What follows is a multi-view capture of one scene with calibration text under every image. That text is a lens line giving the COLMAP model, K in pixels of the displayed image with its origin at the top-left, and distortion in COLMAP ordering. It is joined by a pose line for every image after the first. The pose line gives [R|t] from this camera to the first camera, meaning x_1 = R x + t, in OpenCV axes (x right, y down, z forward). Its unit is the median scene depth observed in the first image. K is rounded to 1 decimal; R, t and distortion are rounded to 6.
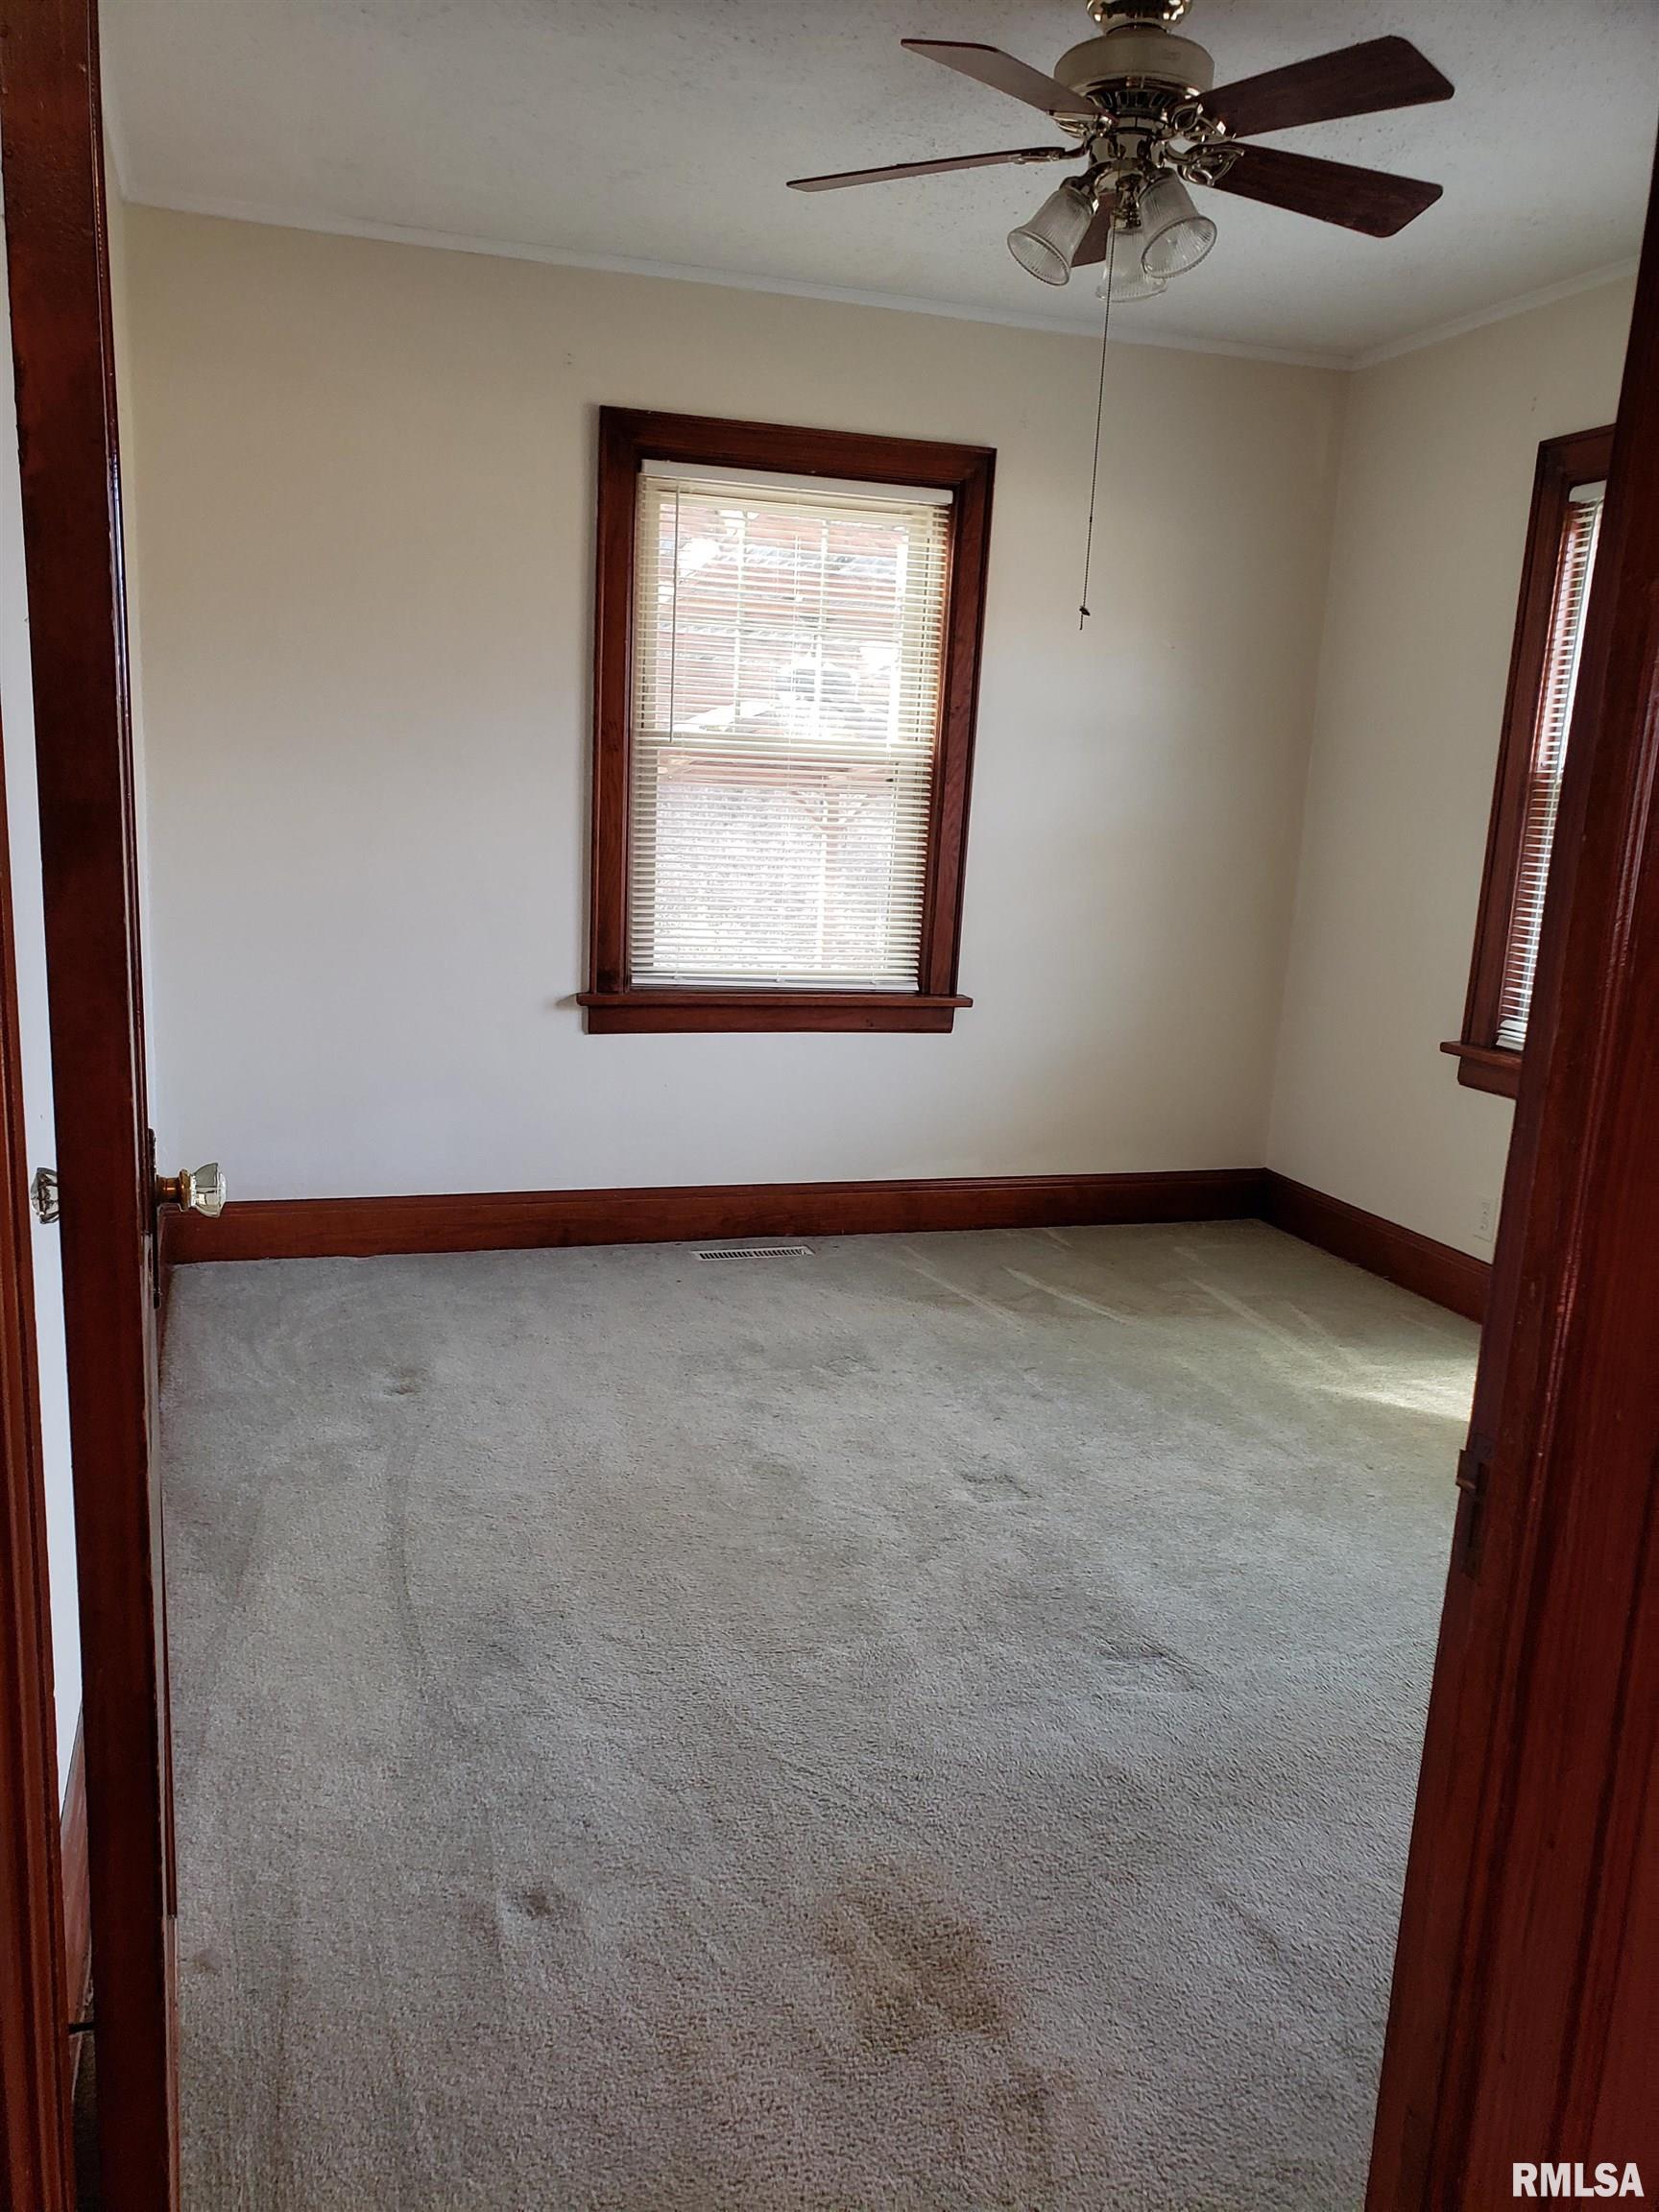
lens RADIAL K [[1764.7, 0, 830.1], [0, 1764.7, 1116.3], [0, 0, 1]] dist [0.026335, -0.031250]
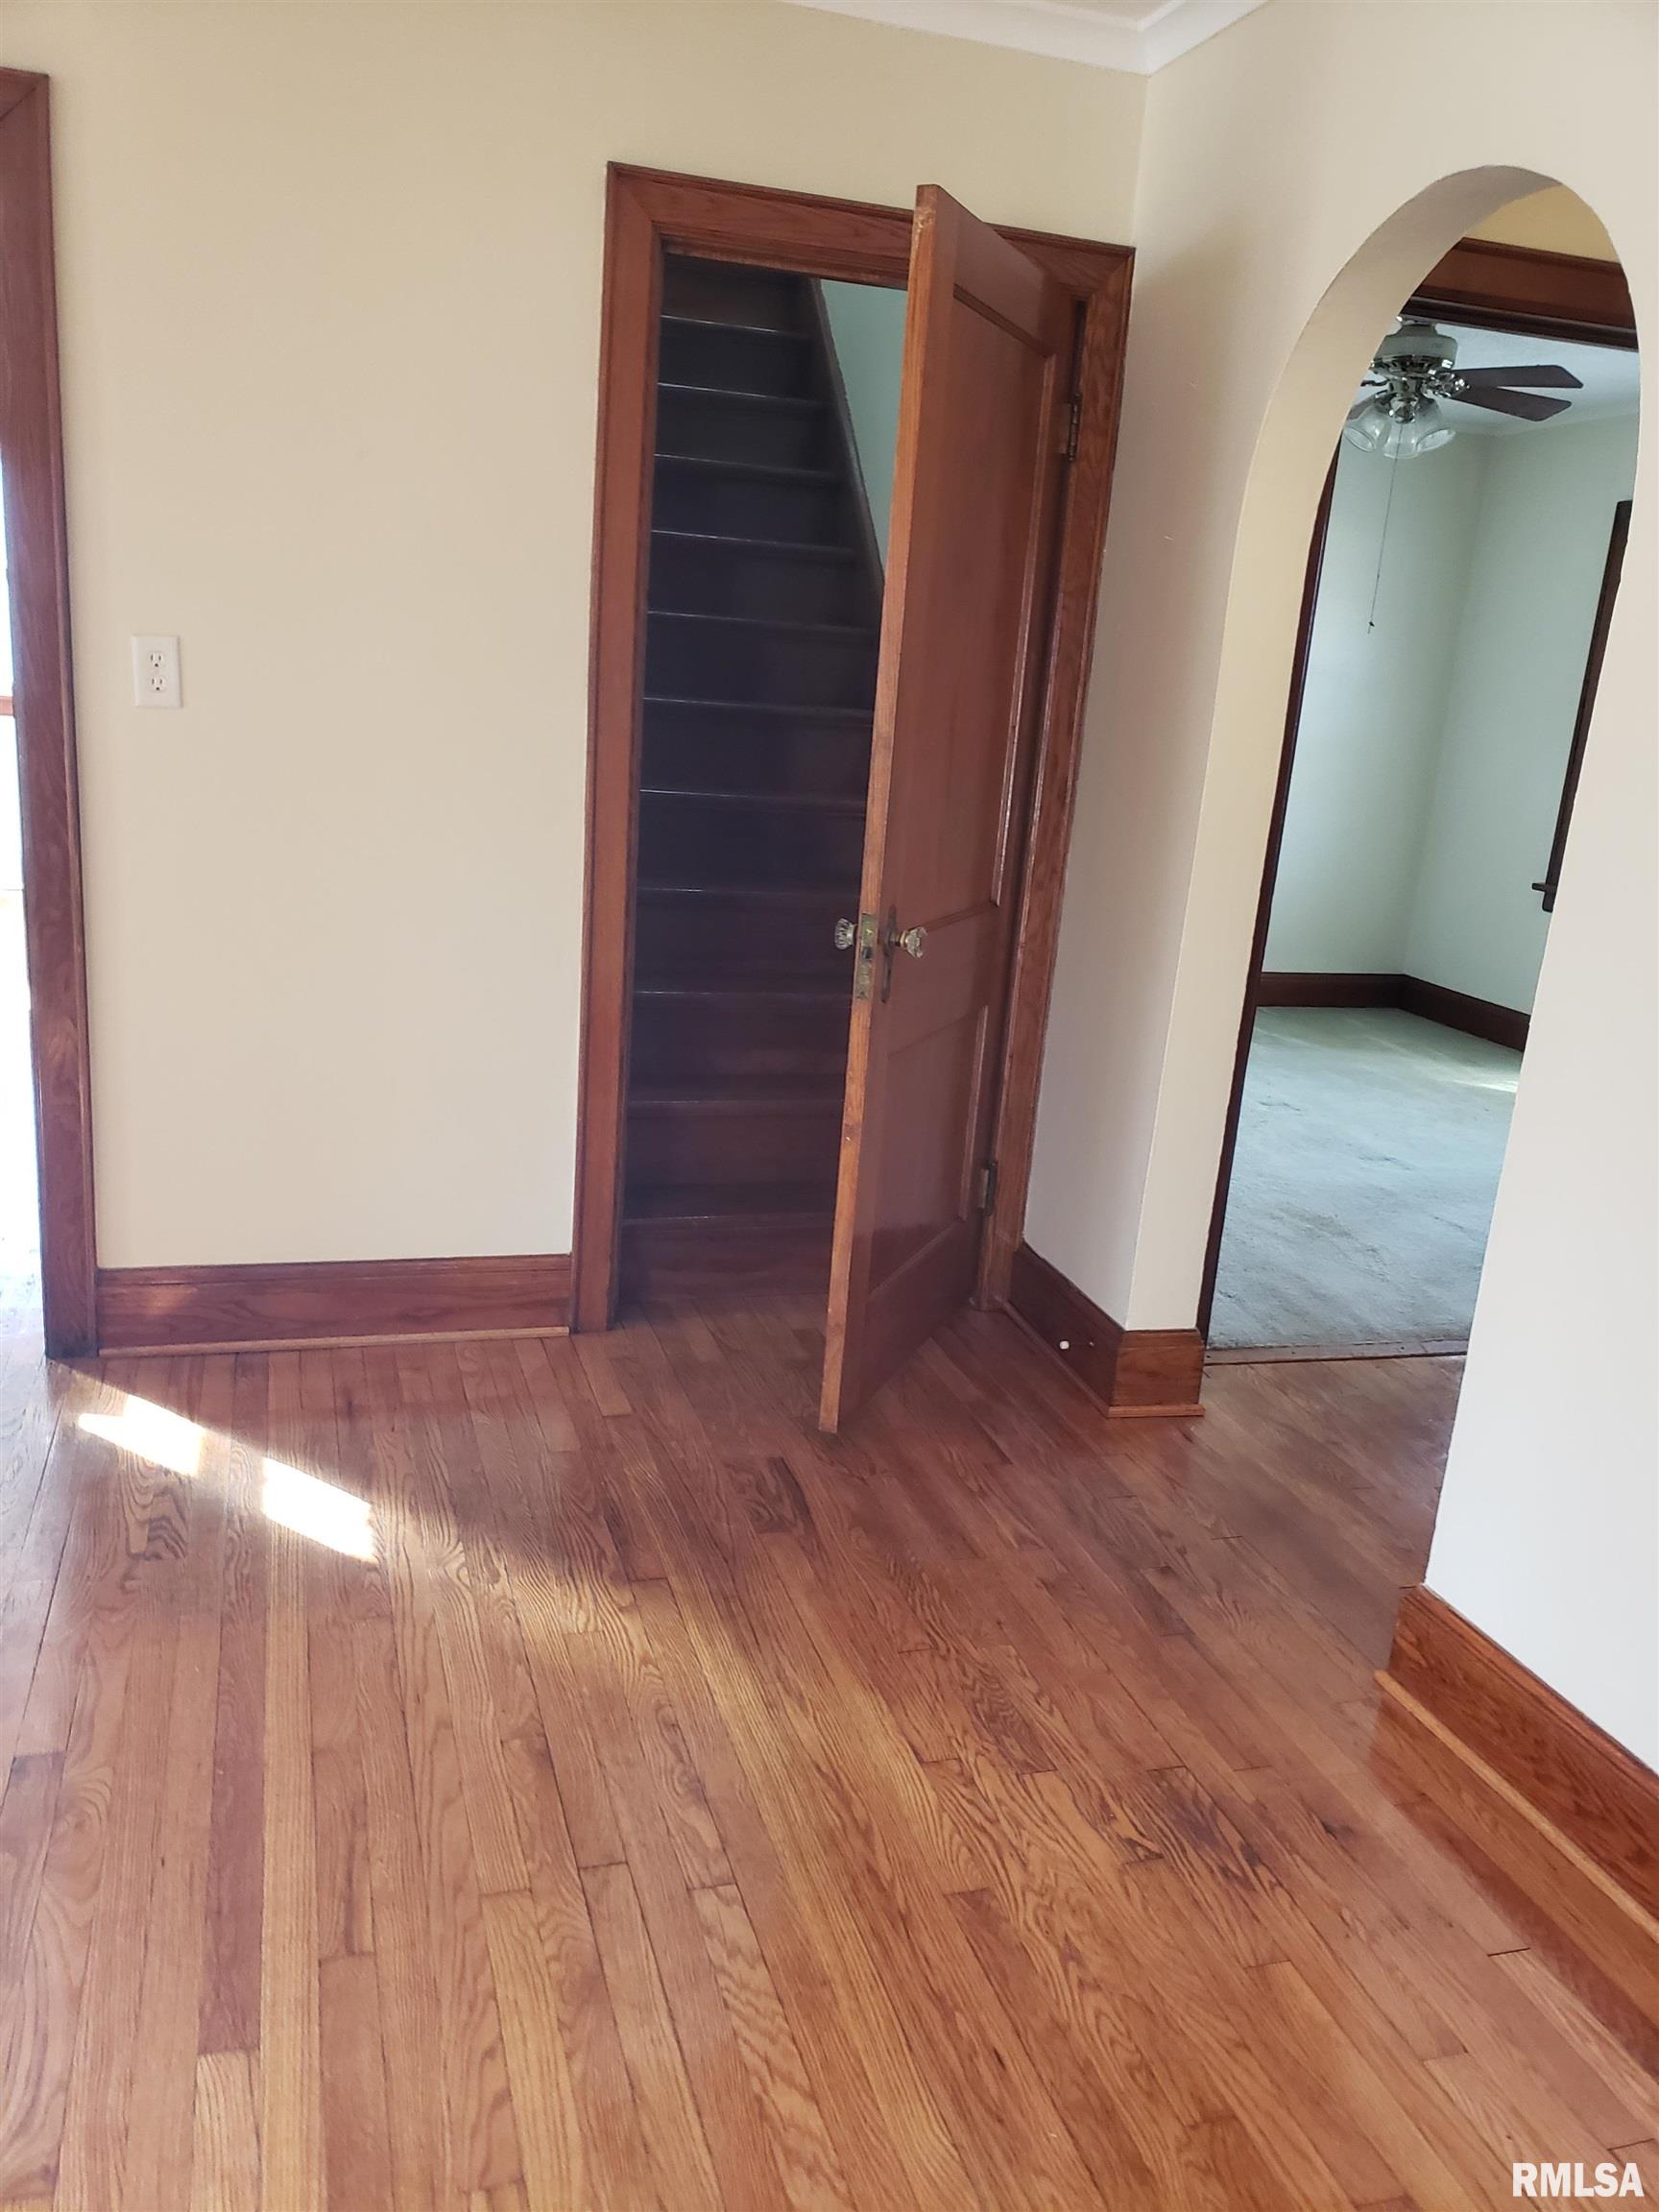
lens RADIAL K [[1764.7, 0, 831.7], [0, 1764.7, 1115.1], [0, 0, 1]] dist [0.026335, -0.031250]
pose [[0.999266, 0.033916, -0.017817, -0.392425], [-0.032949, 0.998103, 0.051999, 0.165916], [0.019547, -0.051374, 0.998488, -0.963617]]
